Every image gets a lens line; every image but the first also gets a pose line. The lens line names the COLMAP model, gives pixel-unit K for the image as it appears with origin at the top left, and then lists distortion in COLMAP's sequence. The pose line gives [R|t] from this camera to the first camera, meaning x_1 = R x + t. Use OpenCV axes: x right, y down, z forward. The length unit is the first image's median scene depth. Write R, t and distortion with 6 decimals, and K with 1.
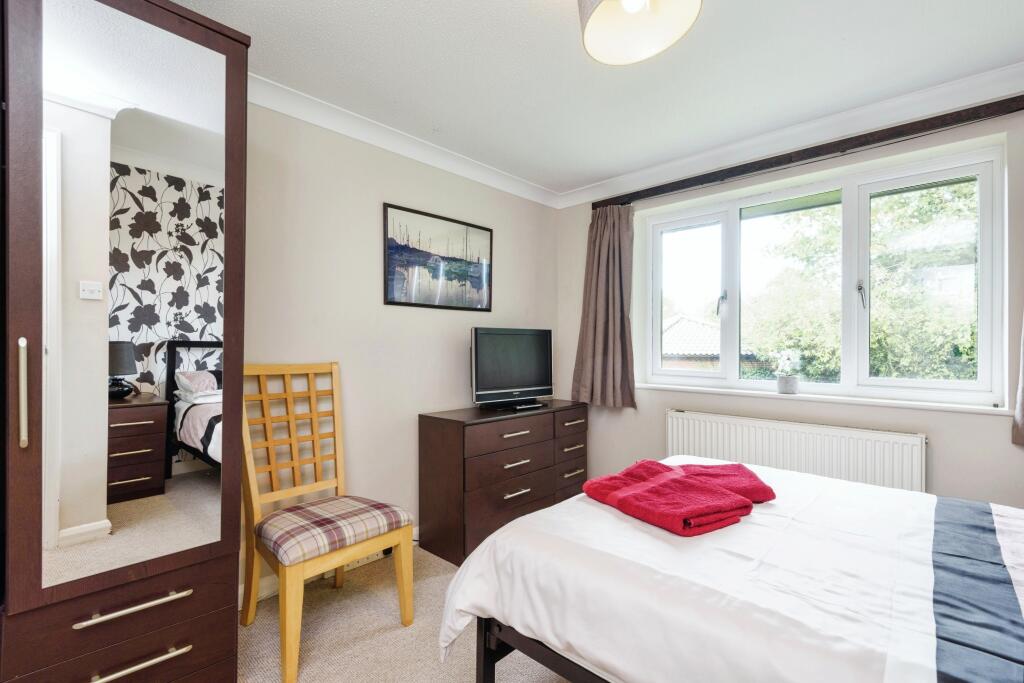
lens RADIAL K [[462.4, 0, 505.3], [0, 462.4, 345.9], [0, 0, 1]] dist [0.043250, -0.025429]
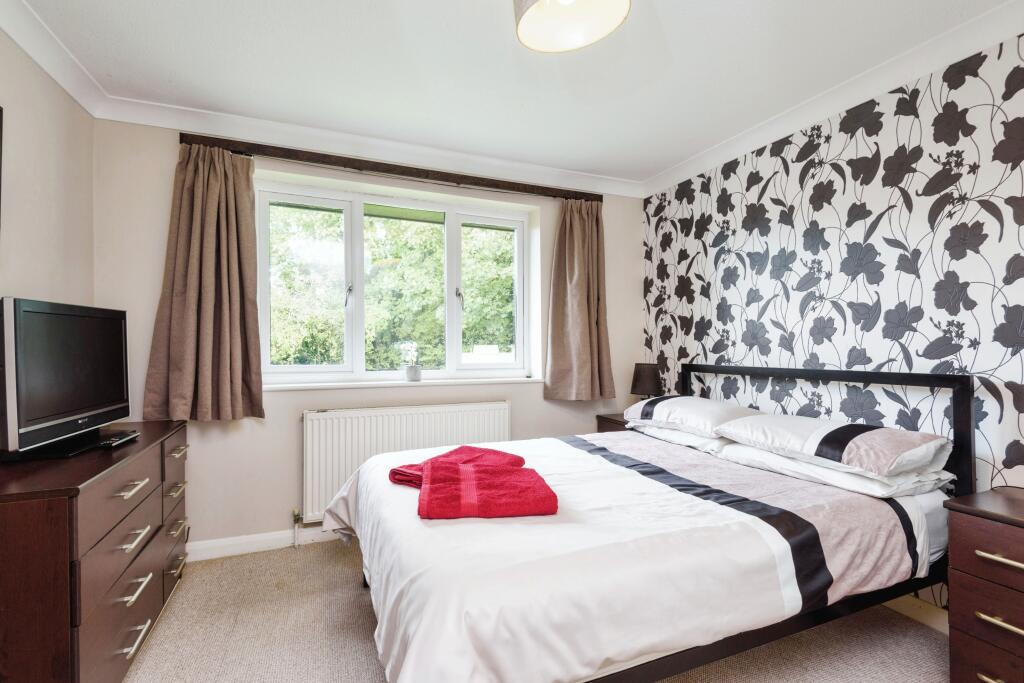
lens RADIAL K [[462.4, 0, 505.3], [0, 462.4, 345.9], [0, 0, 1]] dist [0.043250, -0.025429]
pose [[0.410977, -0.009393, 0.911597, -0.389669], [-0.002291, 0.999933, 0.011336, 0.004287], [-0.911643, -0.006748, 0.410928, 0.402512]]
